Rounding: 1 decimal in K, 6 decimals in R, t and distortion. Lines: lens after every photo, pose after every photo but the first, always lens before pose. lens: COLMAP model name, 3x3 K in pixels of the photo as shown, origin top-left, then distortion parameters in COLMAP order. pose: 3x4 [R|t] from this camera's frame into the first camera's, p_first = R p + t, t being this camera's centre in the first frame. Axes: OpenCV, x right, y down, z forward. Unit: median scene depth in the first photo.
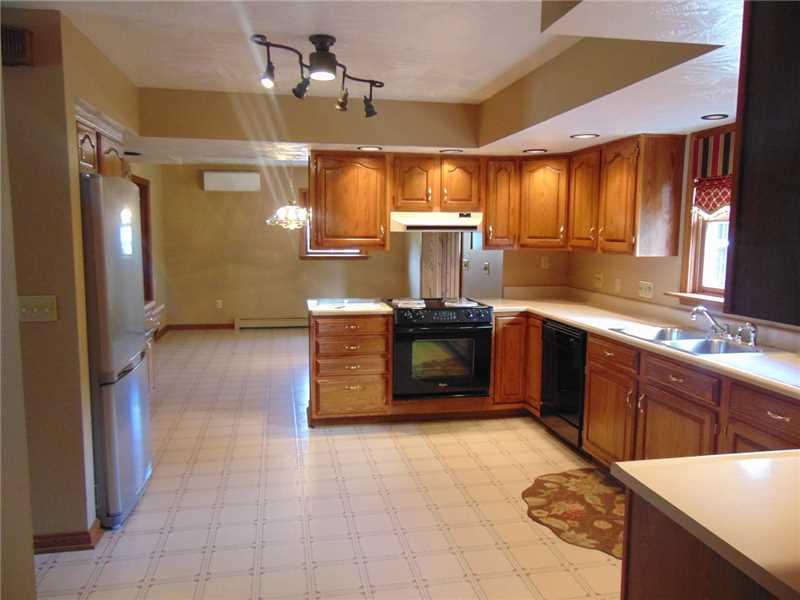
lens RADIAL K [[600.3, 0, 400.0], [0, 600.3, 300.0], [0, 0, 1]] dist [-0.031503, 0.051968]
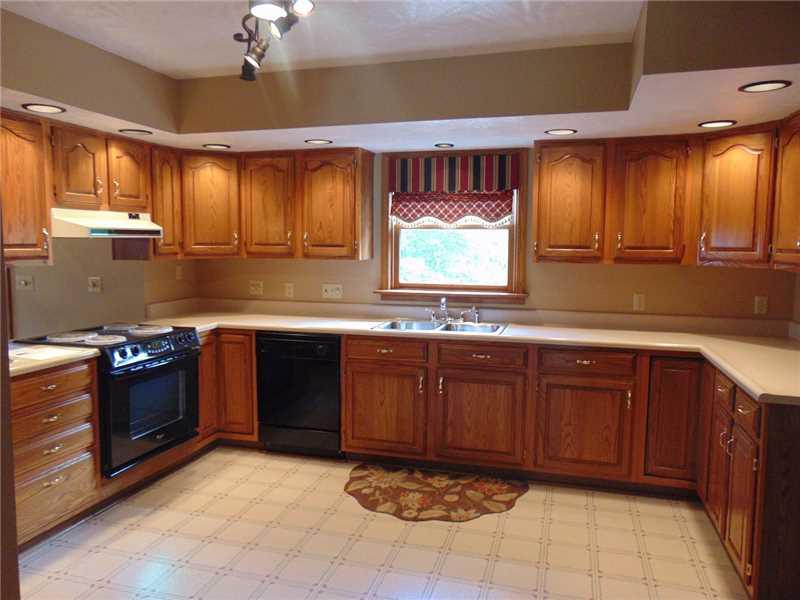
lens RADIAL K [[600.3, 0, 400.0], [0, 600.3, 300.0], [0, 0, 1]] dist [-0.031503, 0.051968]
pose [[0.459243, -0.091946, 0.883539, -0.501777], [0.100047, 0.993654, 0.051402, -0.046099], [-0.882659, 0.064789, 0.465528, 0.404942]]
